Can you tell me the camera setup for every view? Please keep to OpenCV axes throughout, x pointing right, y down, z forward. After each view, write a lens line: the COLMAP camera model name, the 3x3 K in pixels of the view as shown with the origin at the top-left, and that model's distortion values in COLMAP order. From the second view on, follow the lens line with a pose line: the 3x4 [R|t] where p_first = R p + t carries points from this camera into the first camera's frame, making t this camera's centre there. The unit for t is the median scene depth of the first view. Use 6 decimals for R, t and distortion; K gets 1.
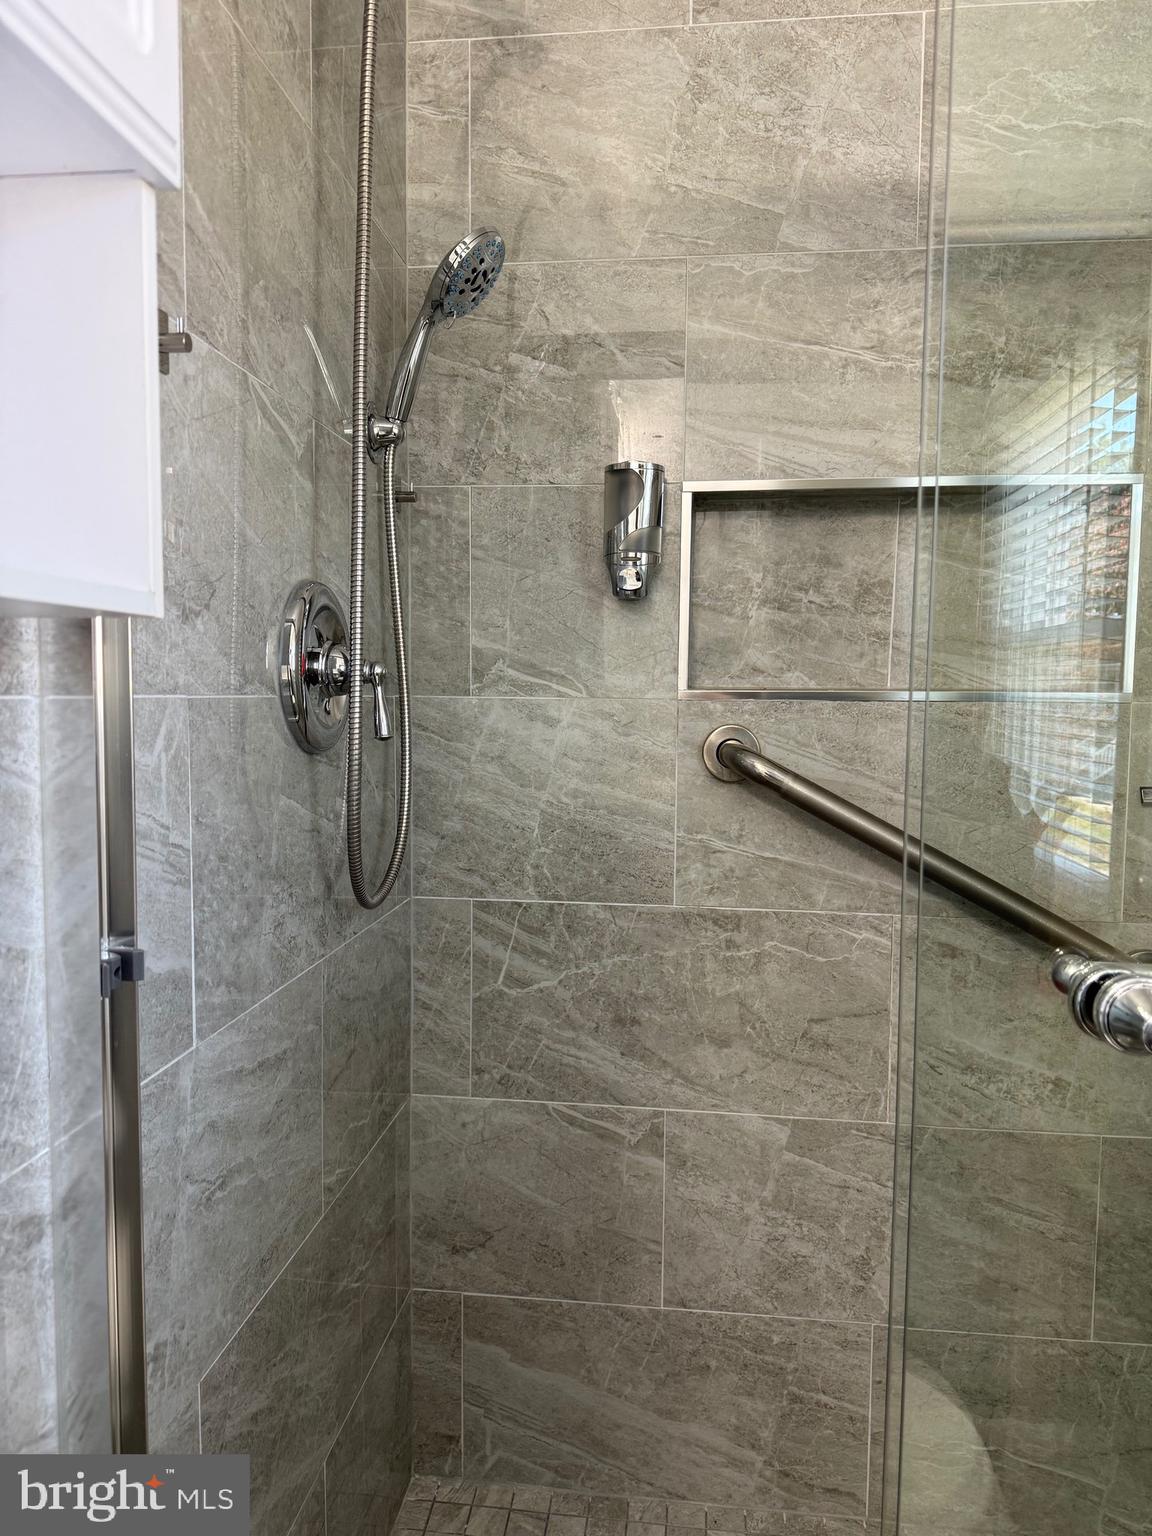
lens RADIAL K [[1081.6, 0, 582.3], [0, 1081.6, 771.6], [0, 0, 1]] dist [0.089137, -0.116960]
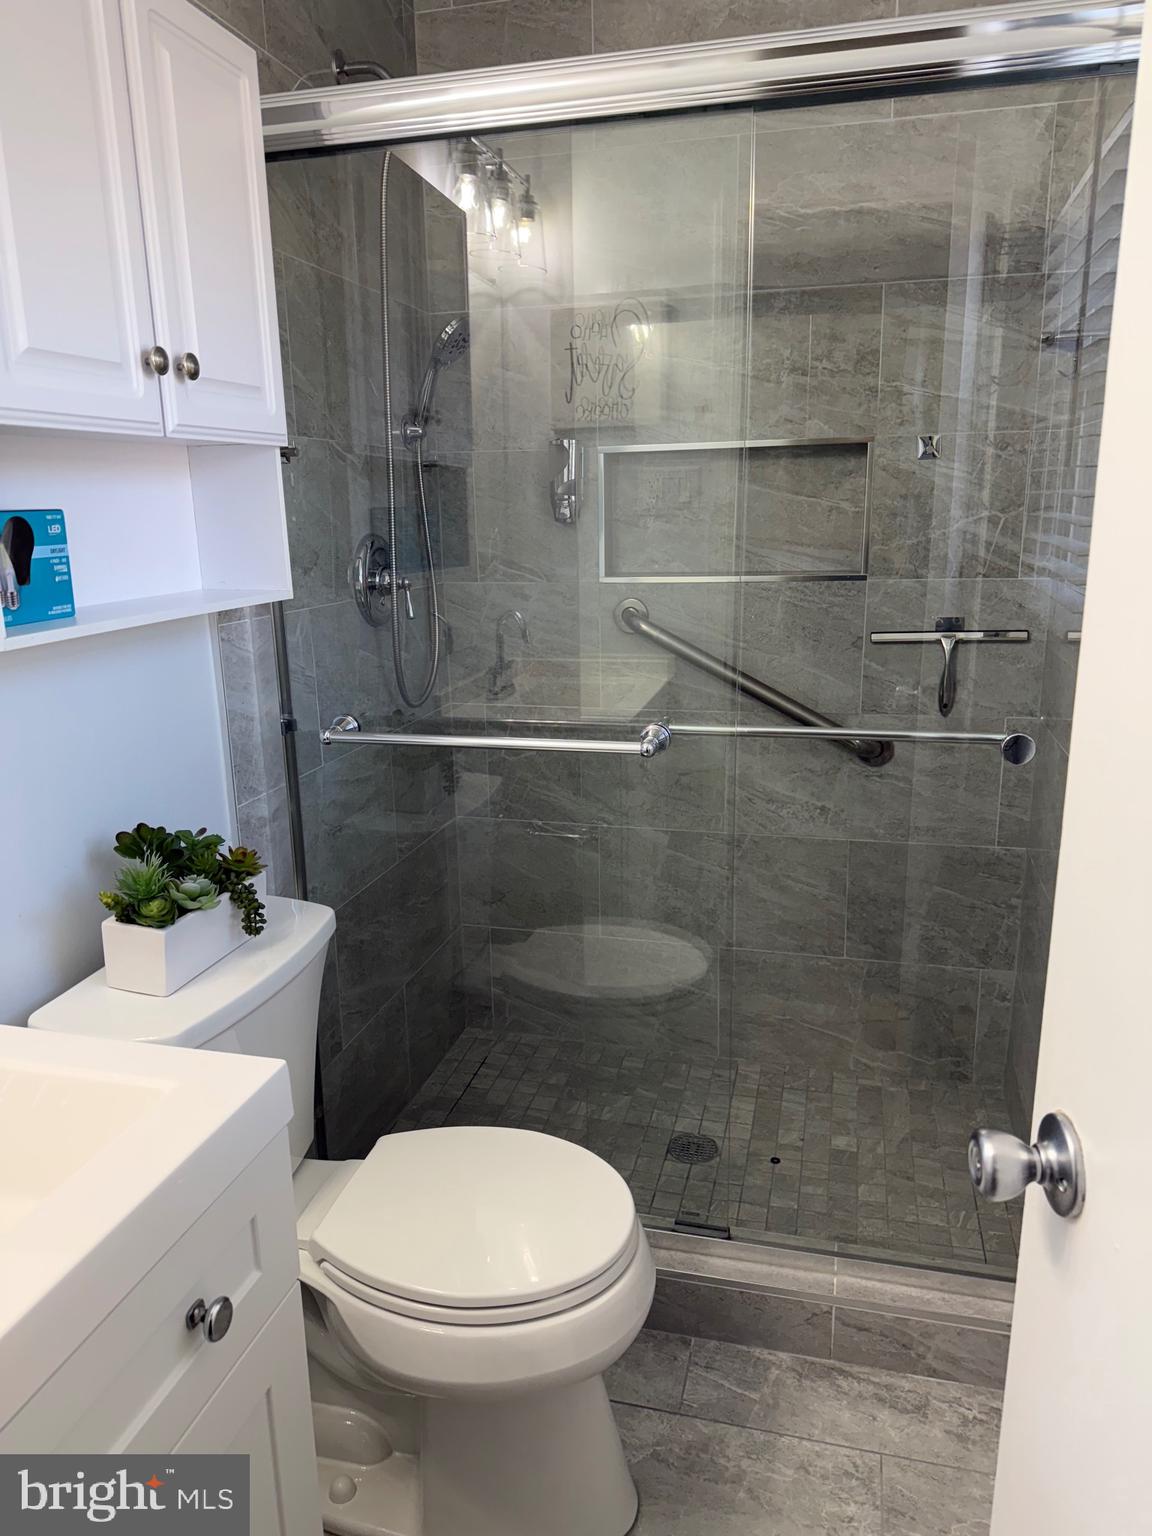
lens RADIAL K [[1090.7, 0, 576.0], [0, 1090.7, 768.0], [0, 0, 1]] dist [0.157313, -0.333946]
pose [[0.989960, 0.002600, -0.141322, 0.292238], [0.020507, 0.986610, 0.161801, -0.059582], [0.139850, -0.163075, 0.976652, -0.688795]]
